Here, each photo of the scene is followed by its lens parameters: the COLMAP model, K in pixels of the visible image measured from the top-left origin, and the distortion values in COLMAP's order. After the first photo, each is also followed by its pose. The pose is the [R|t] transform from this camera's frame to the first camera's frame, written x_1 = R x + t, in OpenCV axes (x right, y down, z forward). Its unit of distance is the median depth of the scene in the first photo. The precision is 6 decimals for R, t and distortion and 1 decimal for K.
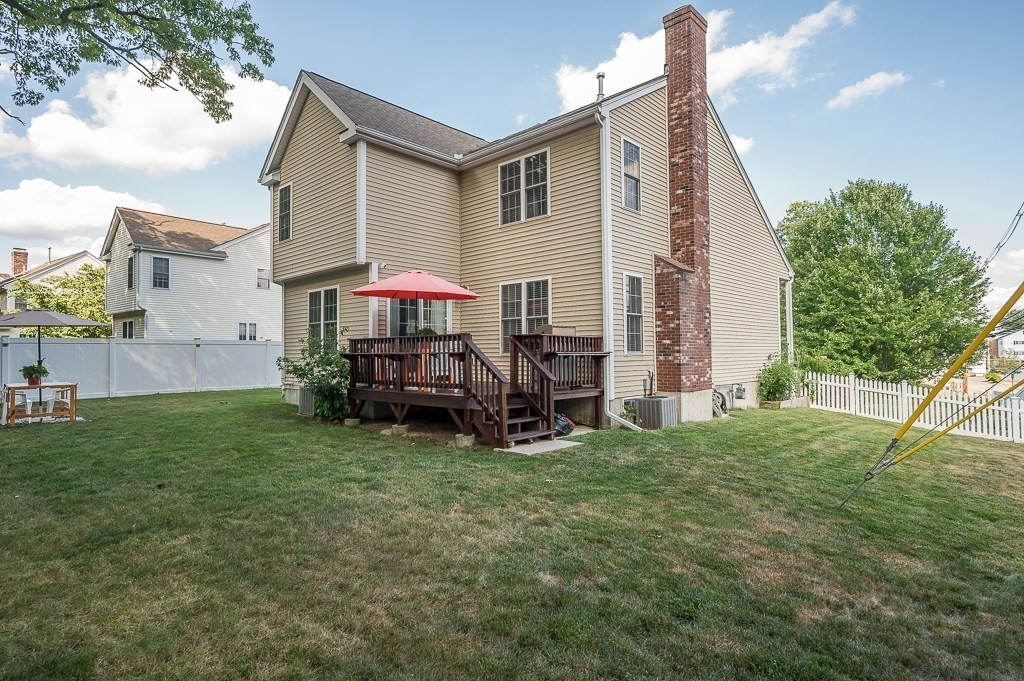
lens RADIAL K [[539.7, 0, 513.9], [0, 539.7, 333.1], [0, 0, 1]] dist [-0.000149, -0.000627]
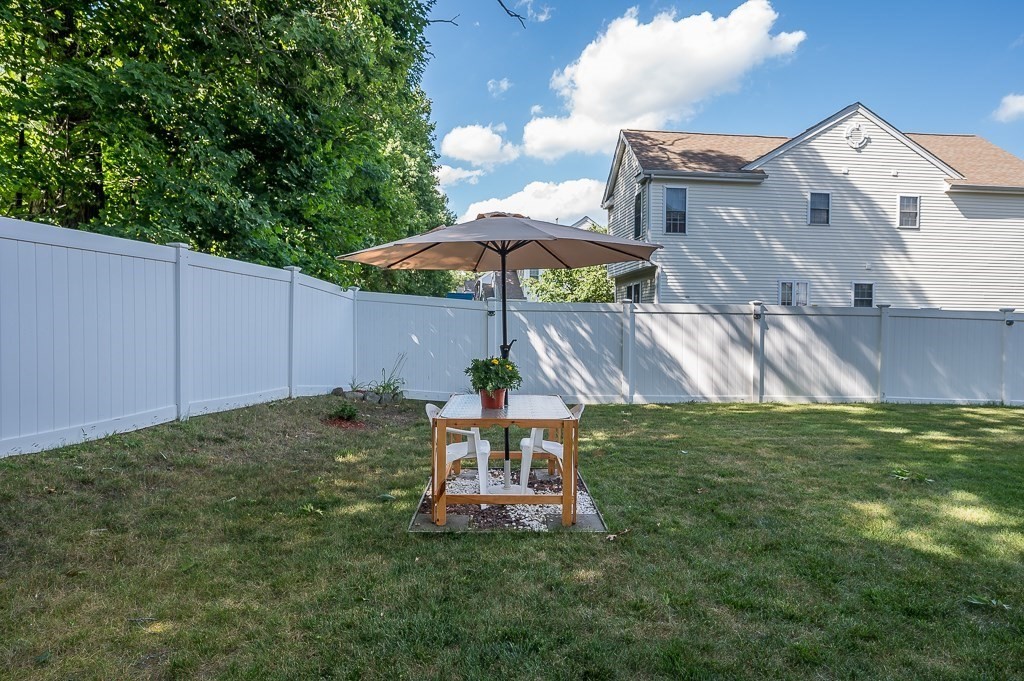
lens RADIAL K [[581.4, 0, 513.6], [0, 581.4, 342.2], [0, 0, 1]] dist [-0.000556, -0.000267]
pose [[0.701975, 0.034508, -0.711365, -0.267417], [0.006728, 0.998460, 0.055074, 0.011727], [0.712170, -0.043447, 0.700661, 0.329905]]
